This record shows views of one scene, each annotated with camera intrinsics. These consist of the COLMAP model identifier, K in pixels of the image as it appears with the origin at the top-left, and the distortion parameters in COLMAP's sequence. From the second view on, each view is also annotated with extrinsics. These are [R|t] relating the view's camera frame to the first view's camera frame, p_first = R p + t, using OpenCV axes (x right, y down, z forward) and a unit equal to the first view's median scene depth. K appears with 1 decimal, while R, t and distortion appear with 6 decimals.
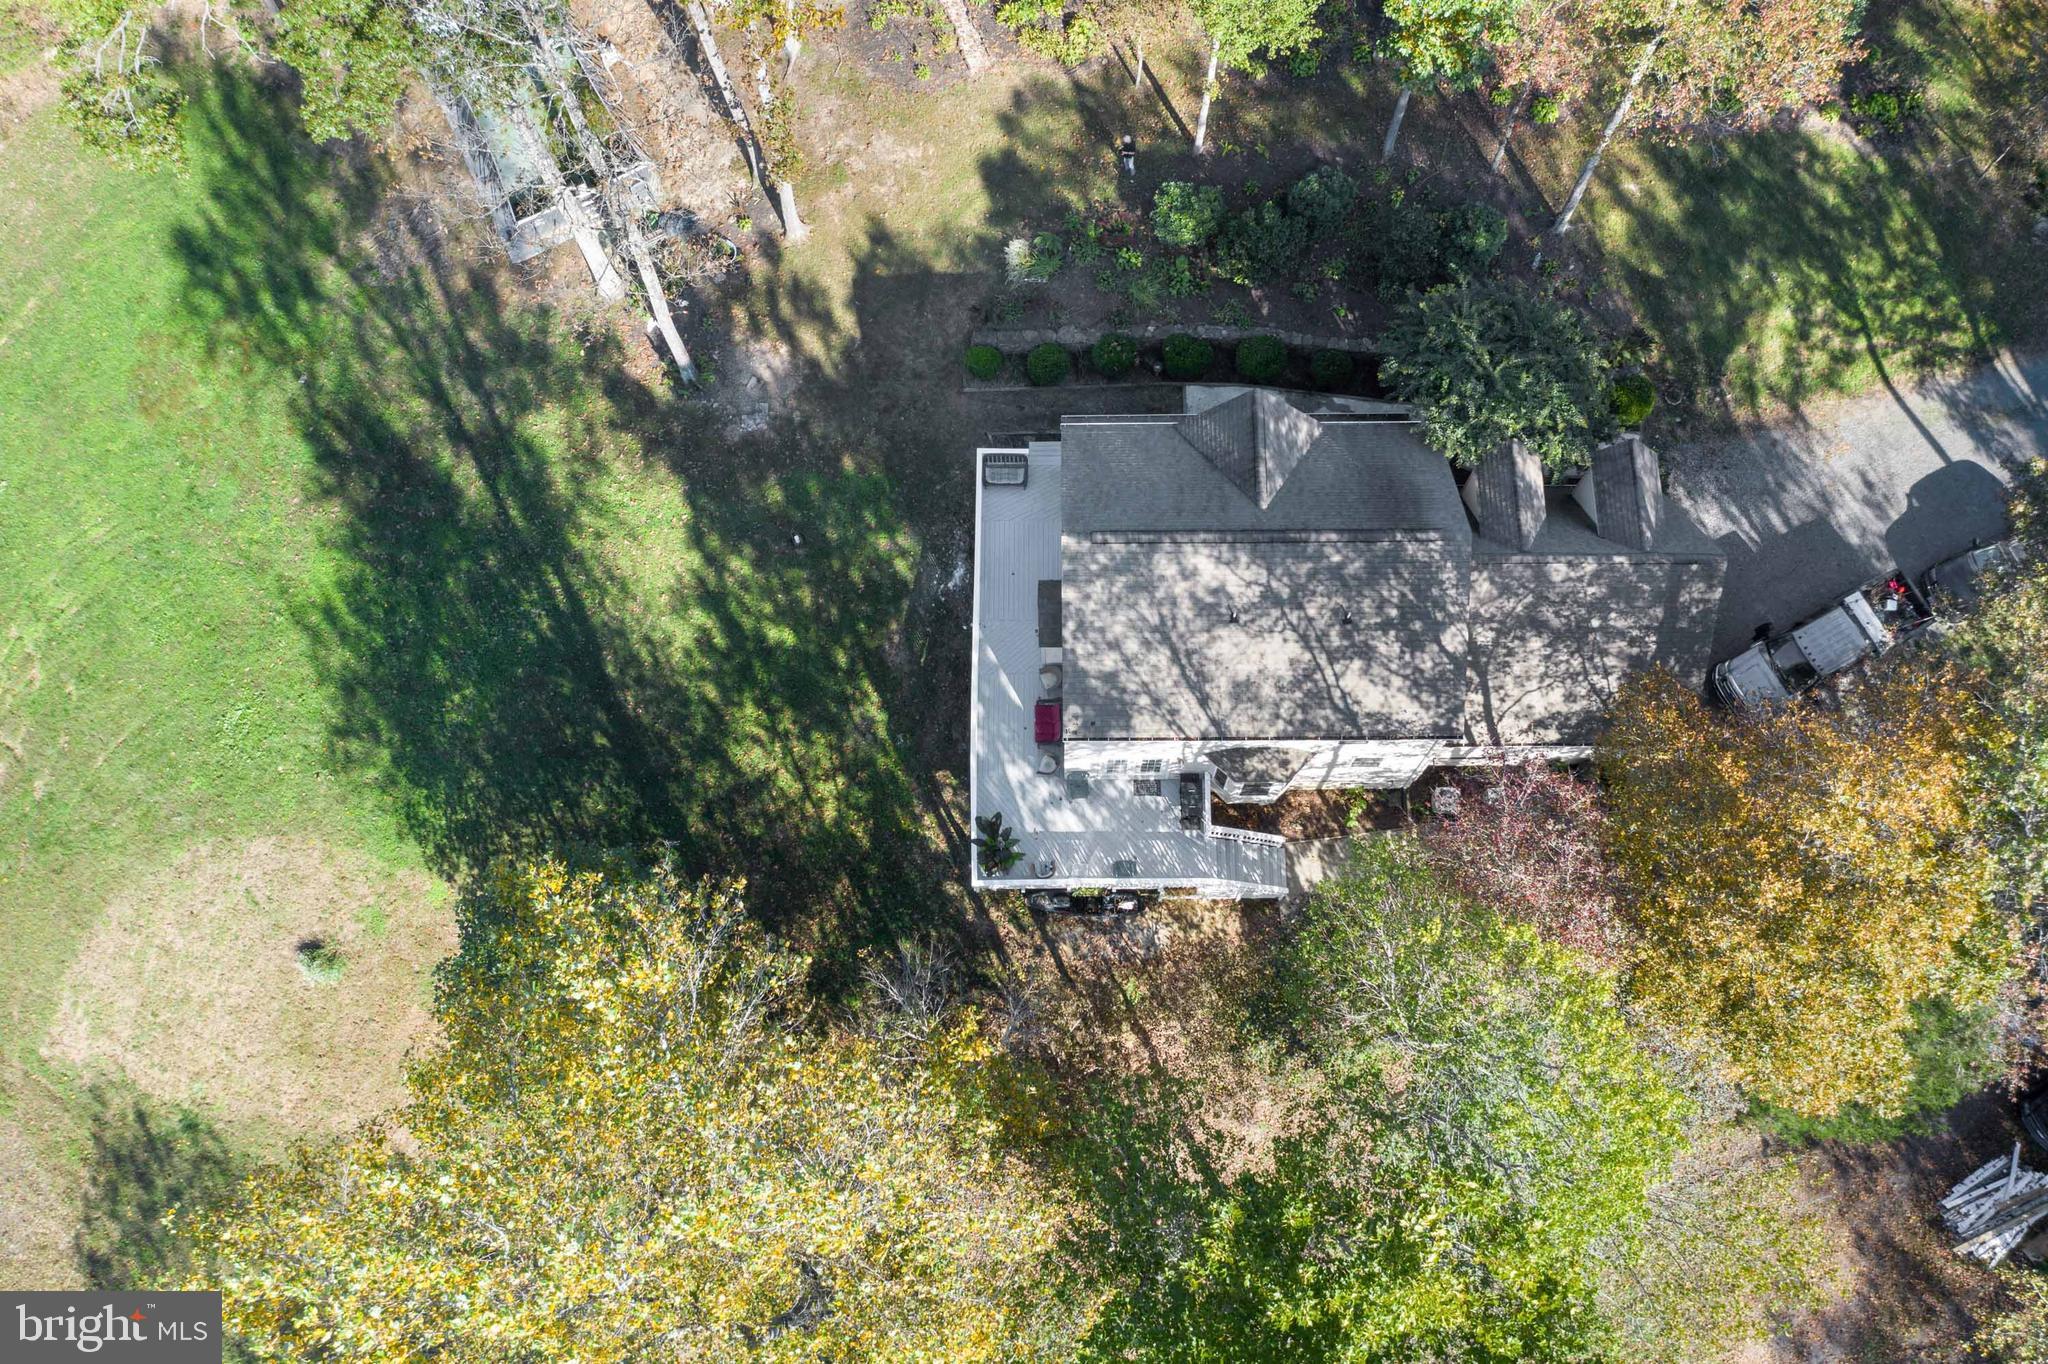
lens RADIAL K [[1613.5, 0, 1024.0], [0, 1613.5, 682.0], [0, 0, 1]] dist [-0.022112, 0.002413]
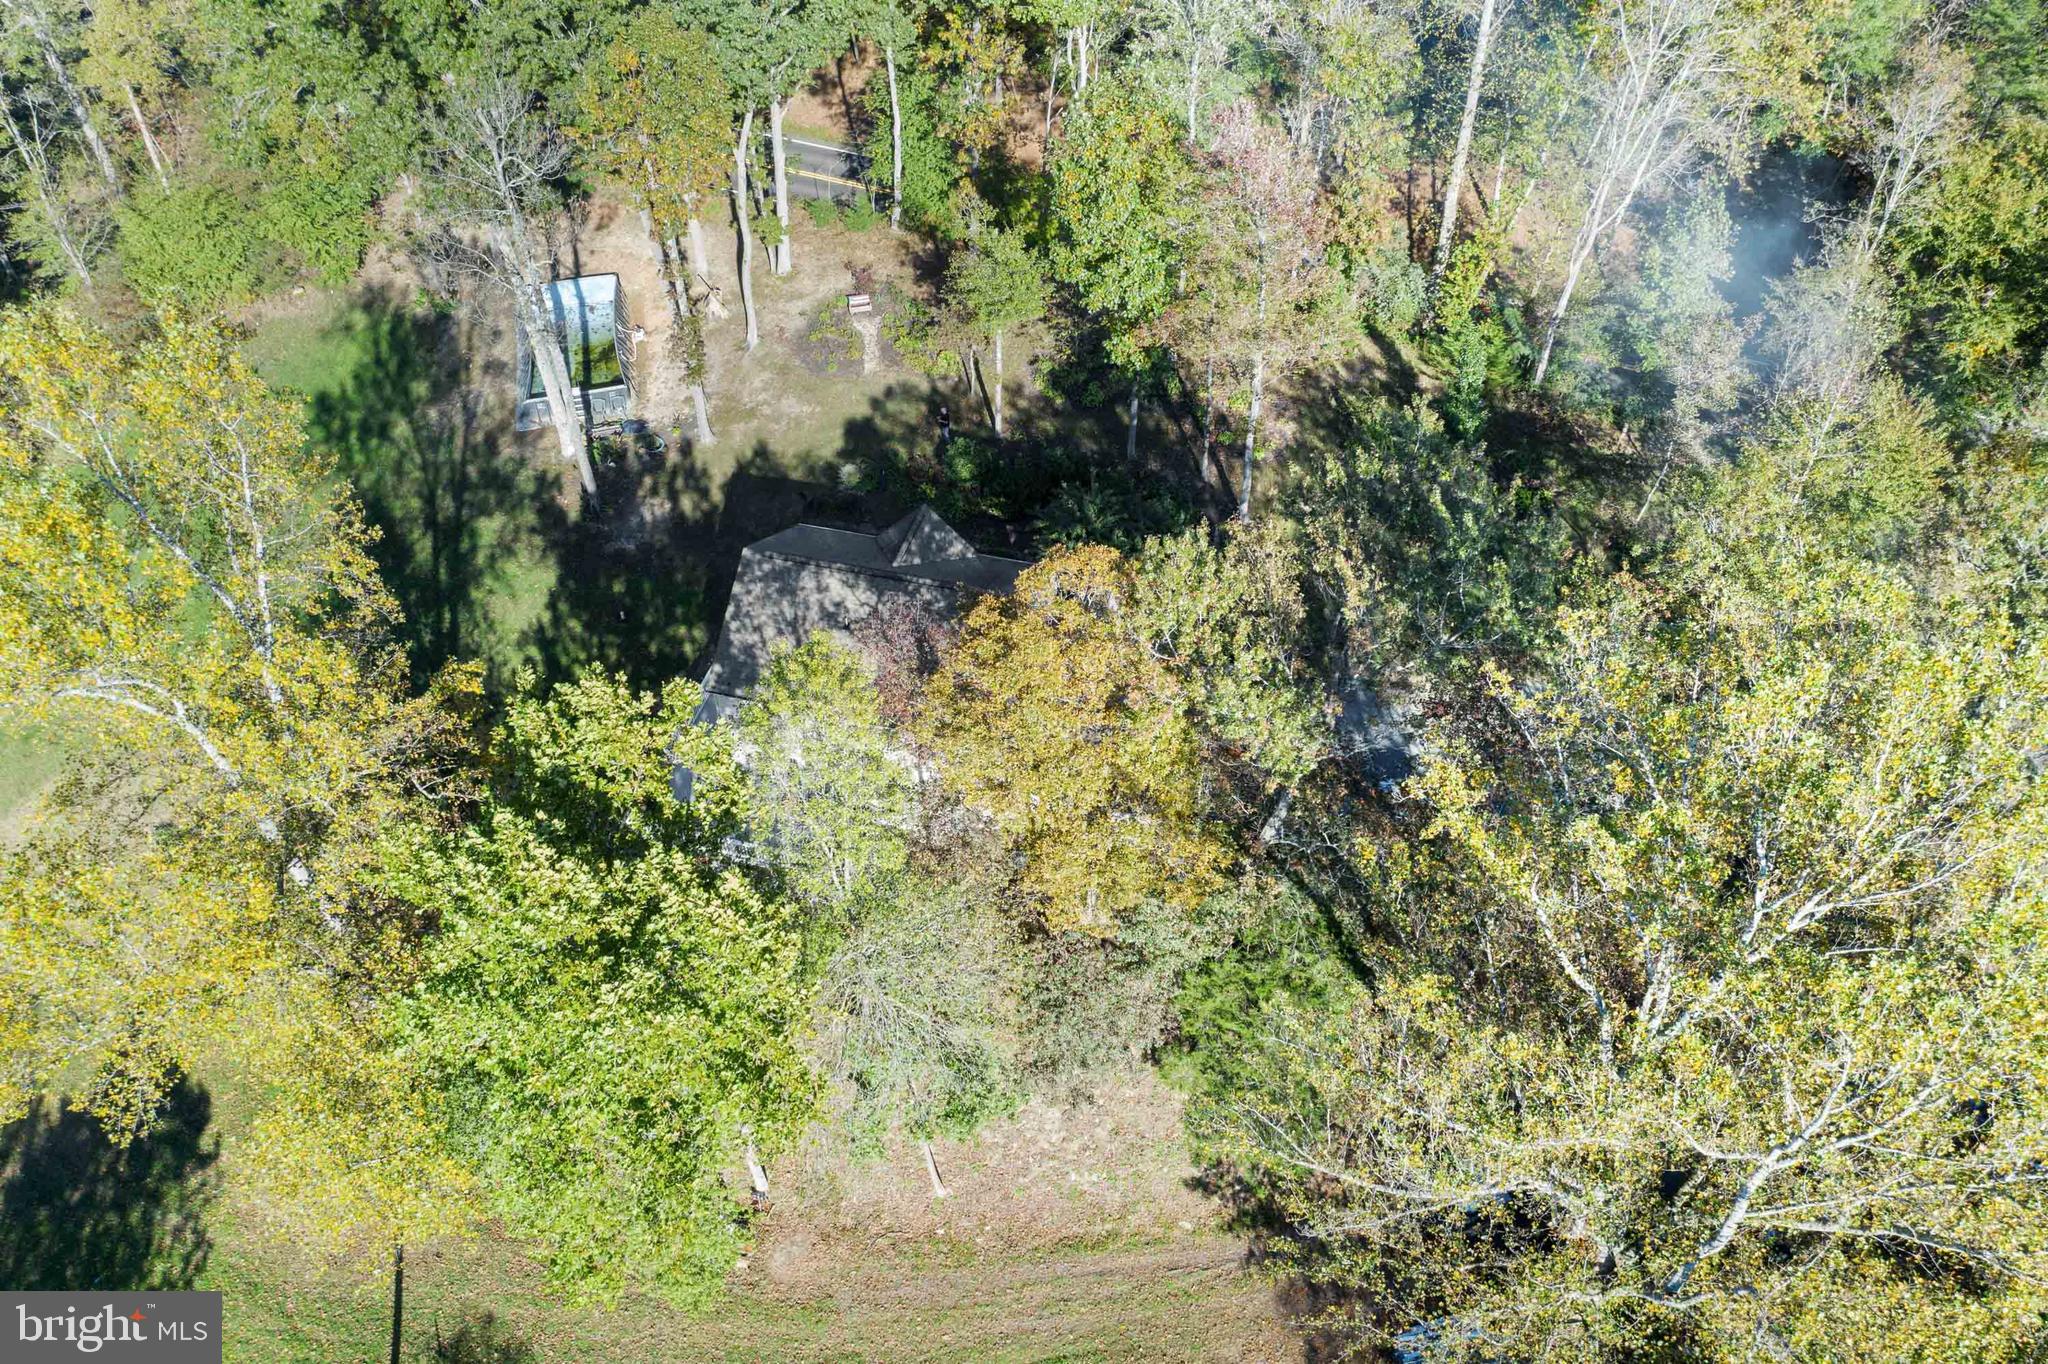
lens RADIAL K [[1676.1, 0, 1024.0], [0, 1676.1, 682.0], [0, 0, 1]] dist [-0.009125, -0.004149]
pose [[0.963846, 0.184838, -0.191924, 0.442628], [-0.250352, 0.874816, -0.414754, 0.437655], [0.091236, 0.447808, 0.889463, -0.167962]]
